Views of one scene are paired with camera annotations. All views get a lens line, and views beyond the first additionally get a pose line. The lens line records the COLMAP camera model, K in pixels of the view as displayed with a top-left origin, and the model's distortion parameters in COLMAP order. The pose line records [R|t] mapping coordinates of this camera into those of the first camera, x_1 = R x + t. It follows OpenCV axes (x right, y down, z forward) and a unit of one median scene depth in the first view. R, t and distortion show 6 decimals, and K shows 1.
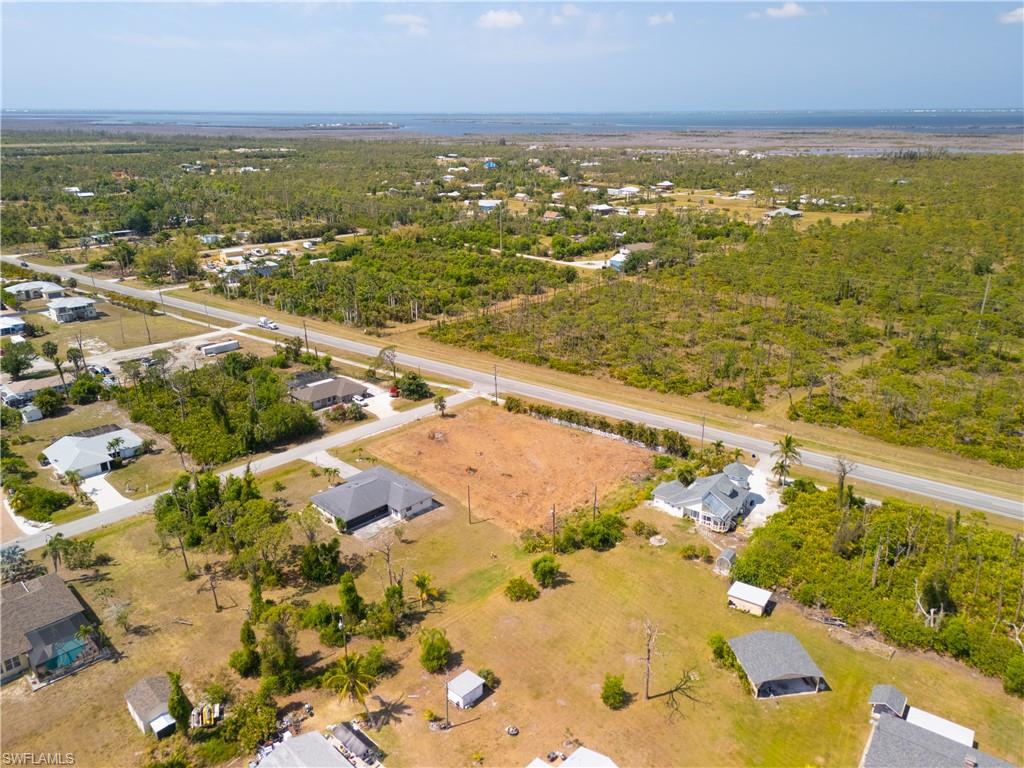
lens RADIAL K [[744.0, 0, 517.3], [0, 744.0, 383.8], [0, 0, 1]] dist [0.093110, -0.094571]
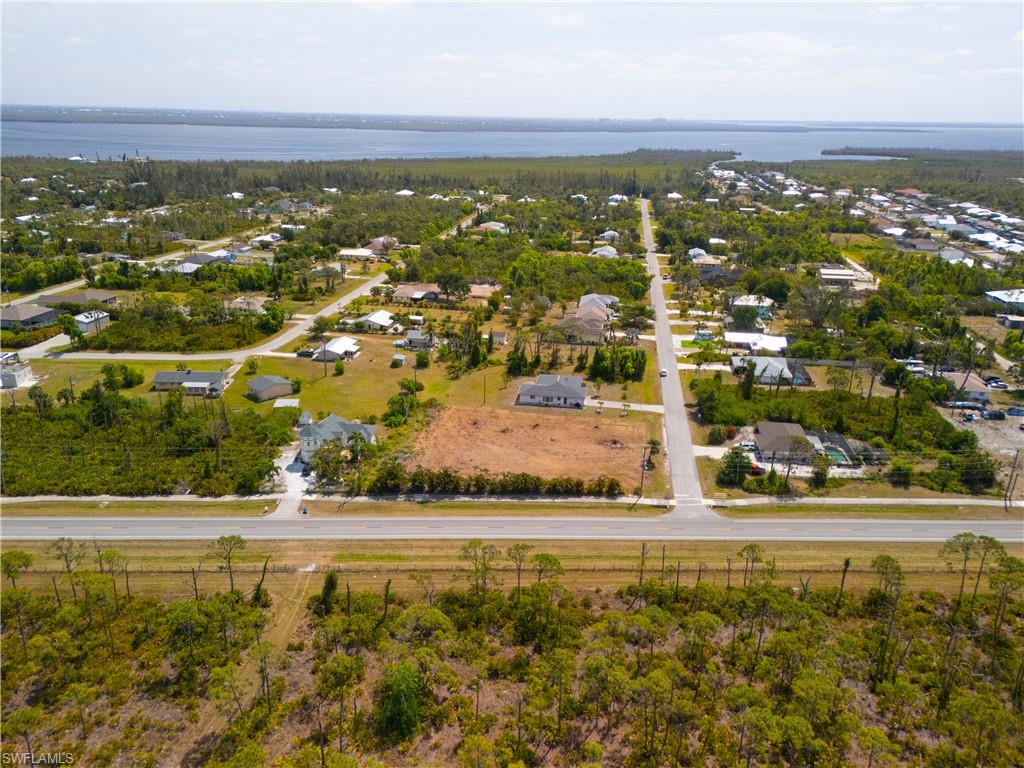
lens RADIAL K [[744.0, 0, 517.3], [0, 744.0, 383.8], [0, 0, 1]] dist [0.093110, -0.094571]
pose [[-0.799811, 0.188532, -0.569876, 0.544663], [-0.221241, 0.789961, 0.571851, -0.530418], [0.557992, 0.583453, -0.590108, 1.454781]]
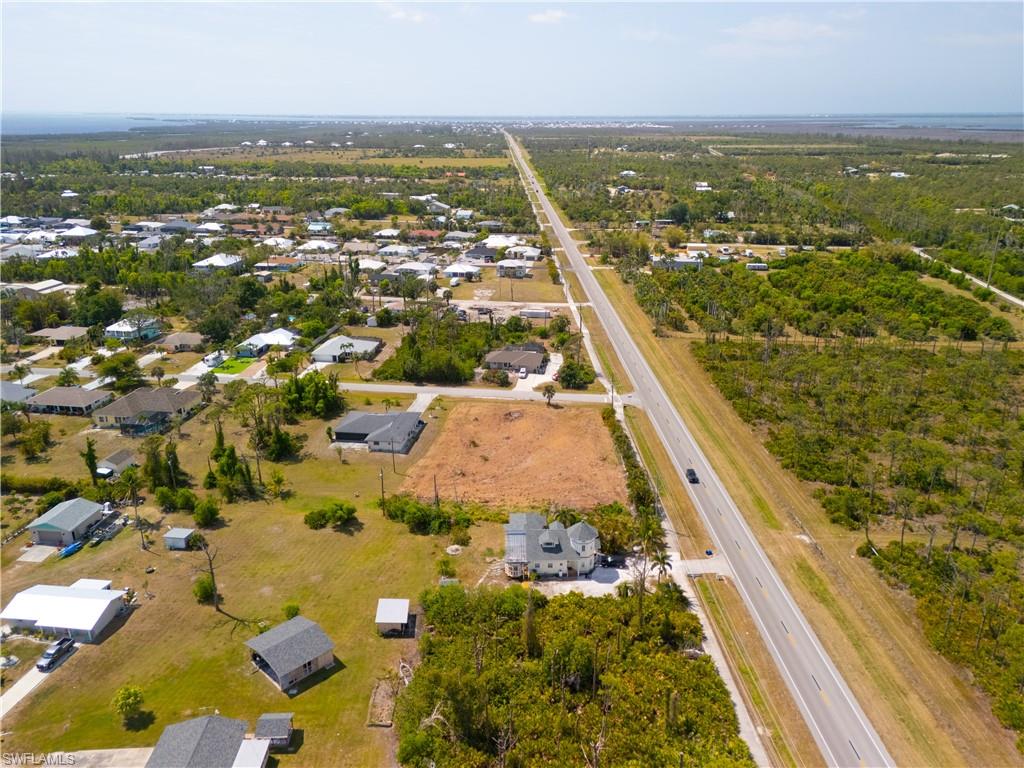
lens RADIAL K [[744.0, 0, 517.3], [0, 744.0, 383.8], [0, 0, 1]] dist [0.093110, -0.094571]
pose [[0.603216, 0.270432, -0.750331, 0.685620], [-0.273361, 0.953882, 0.124031, -0.107280], [0.749269, 0.130293, 0.649322, 0.294702]]
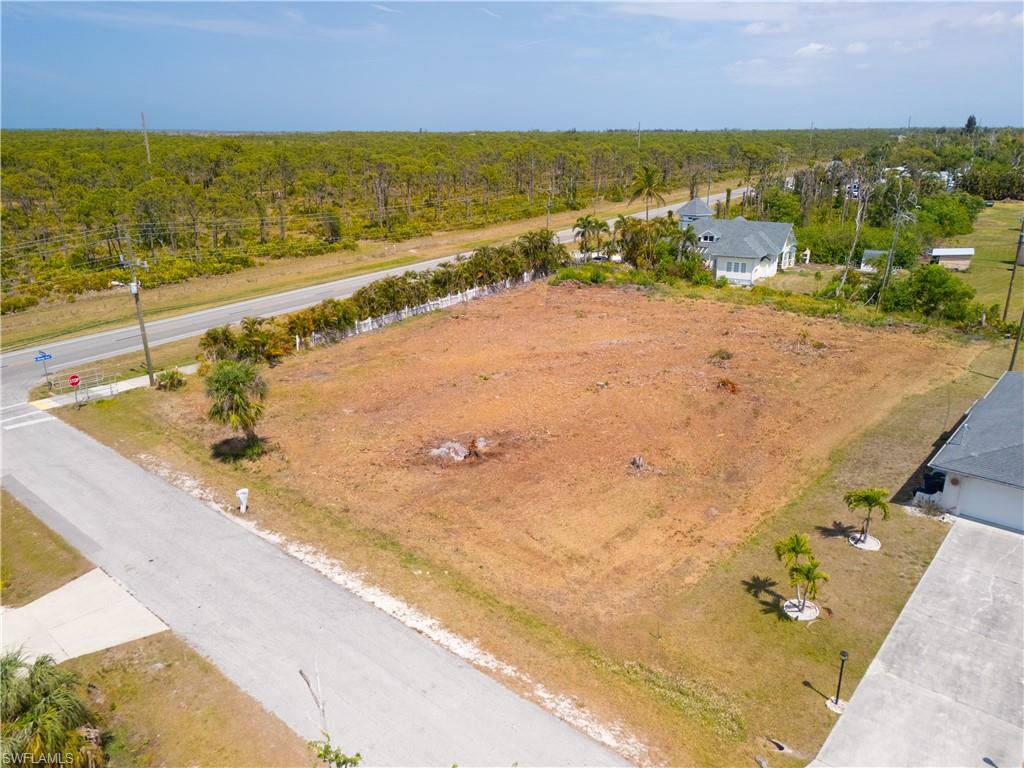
lens RADIAL K [[744.0, 0, 517.3], [0, 744.0, 383.8], [0, 0, 1]] dist [0.093110, -0.094571]
pose [[-0.075183, -0.316342, 0.945661, -0.326472], [0.342512, 0.882454, 0.322429, -0.019944], [-0.936500, 0.348141, 0.042006, 0.955571]]
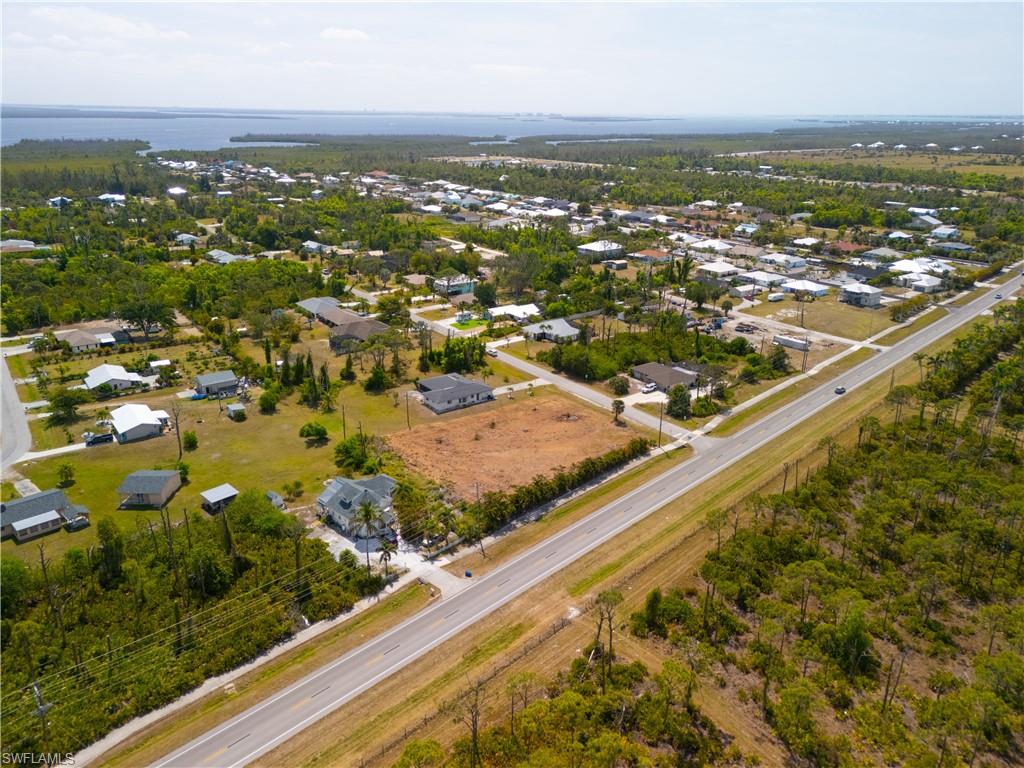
lens RADIAL K [[744.0, 0, 517.3], [0, 744.0, 383.8], [0, 0, 1]] dist [0.093110, -0.094571]
pose [[-0.151139, 0.335291, -0.929912, 0.874086], [-0.346817, 0.862934, 0.367510, -0.334823], [0.925675, 0.378055, -0.014138, 0.916878]]
